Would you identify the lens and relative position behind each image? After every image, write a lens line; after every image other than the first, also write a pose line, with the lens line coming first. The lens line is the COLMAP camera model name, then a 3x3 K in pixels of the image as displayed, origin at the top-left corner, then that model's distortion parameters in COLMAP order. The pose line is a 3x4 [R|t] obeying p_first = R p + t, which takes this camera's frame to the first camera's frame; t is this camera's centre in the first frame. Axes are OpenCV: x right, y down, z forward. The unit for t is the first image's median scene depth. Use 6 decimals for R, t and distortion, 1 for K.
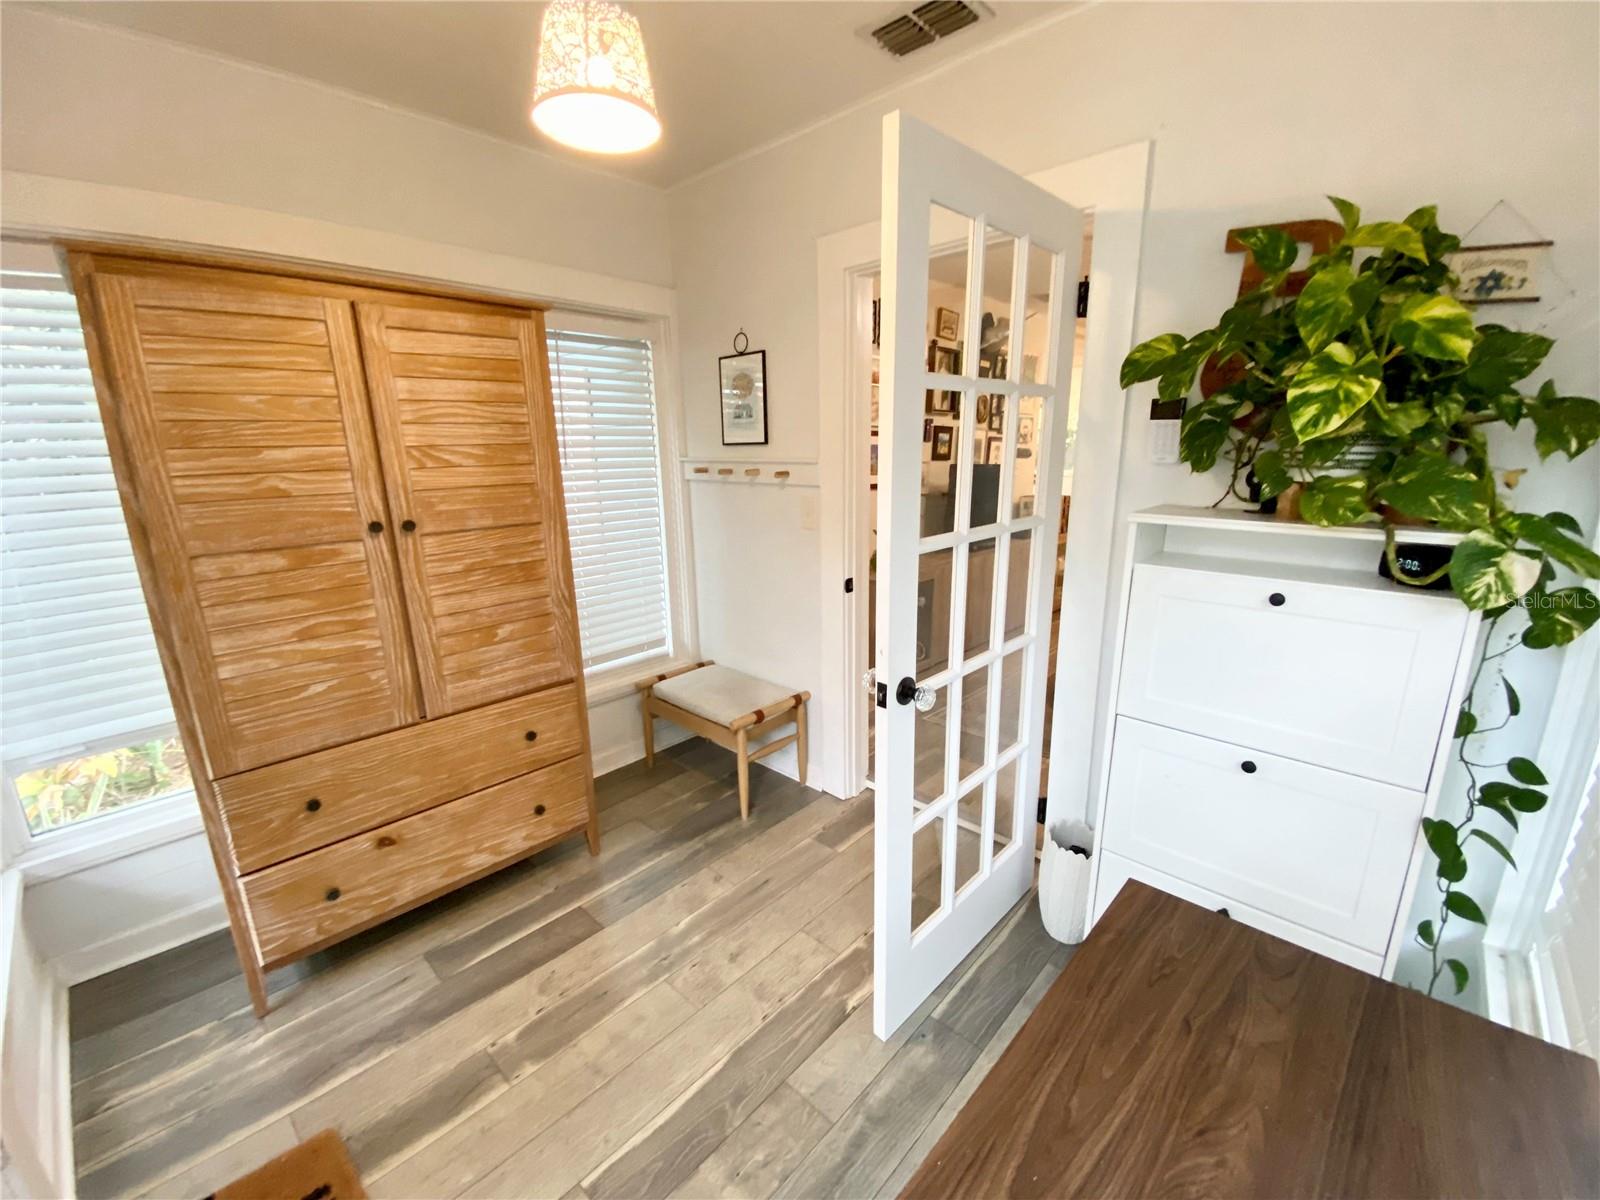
lens RADIAL K [[649.4, 0, 798.7], [0, 649.4, 607.8], [0, 0, 1]] dist [-0.015698, -0.001980]
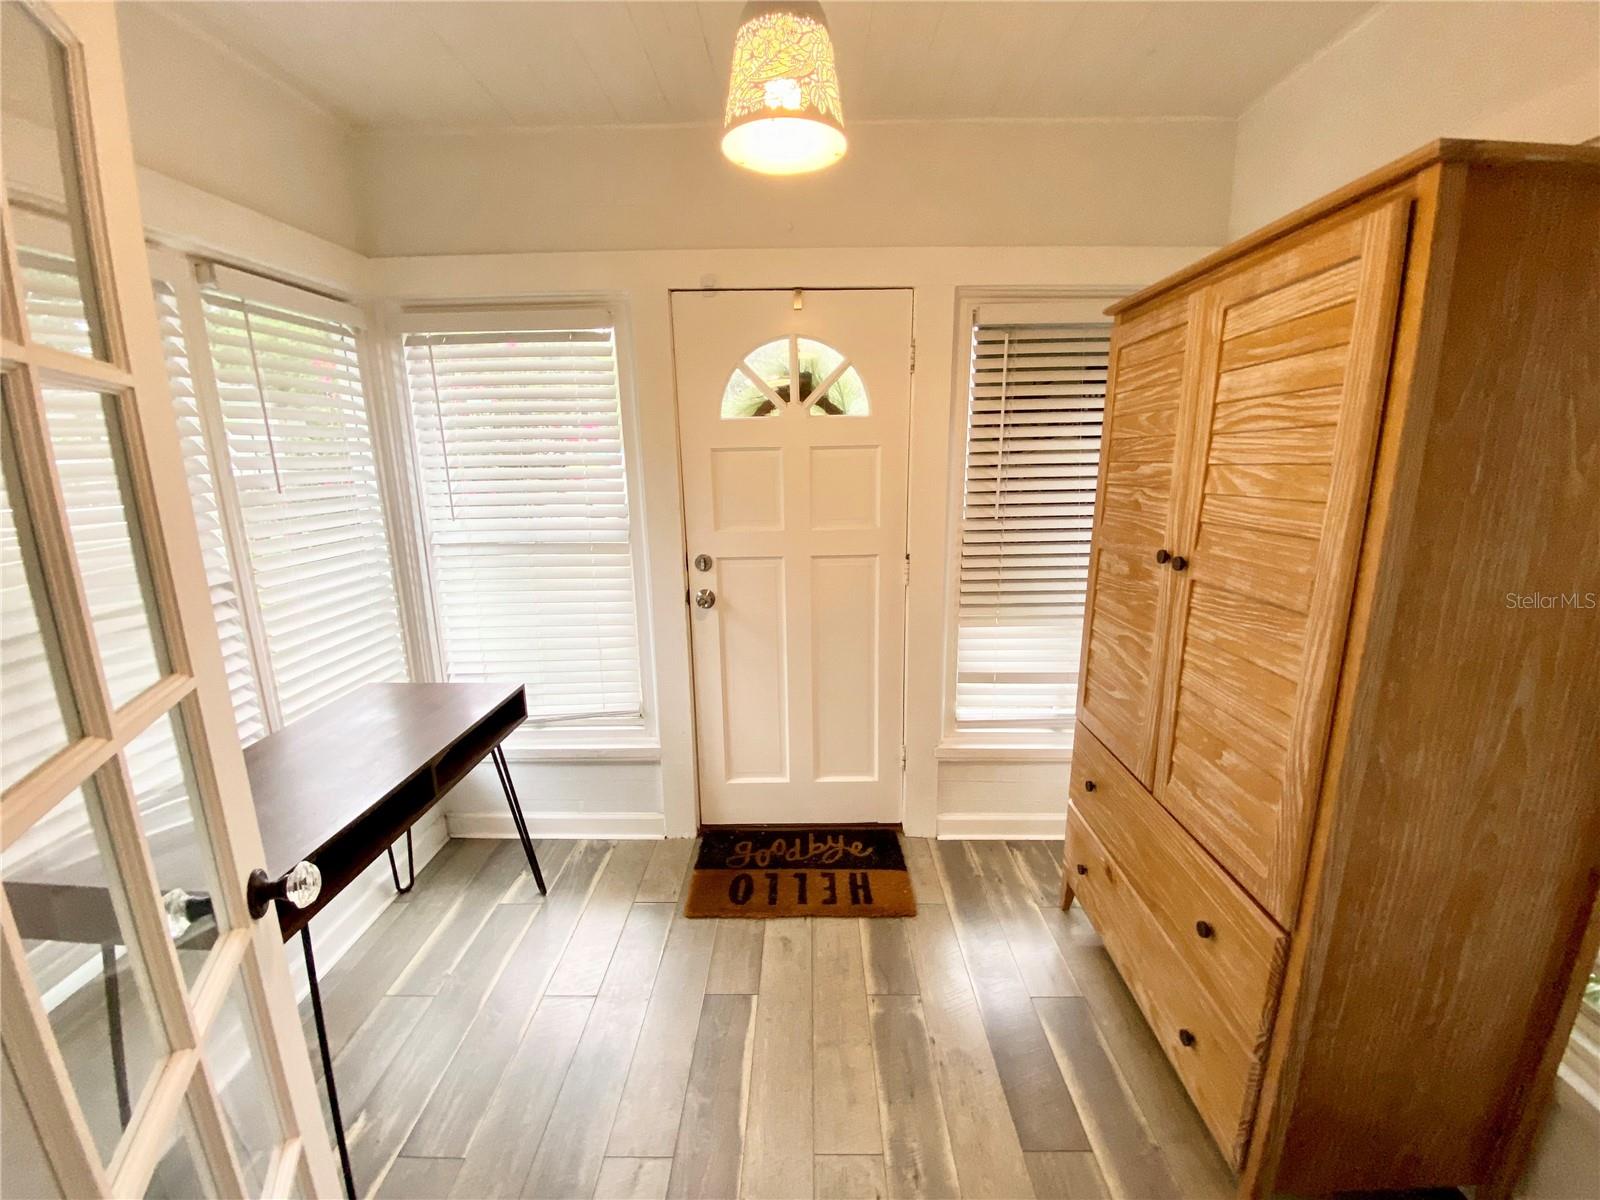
lens RADIAL K [[649.4, 0, 795.4], [0, 649.4, 600.9], [0, 0, 1]] dist [-0.015698, -0.001980]
pose [[-0.745721, 0.164737, -0.645571, 0.259331], [-0.136713, 0.910497, 0.390263, -0.316106], [0.652081, 0.379285, -0.656455, 1.176001]]
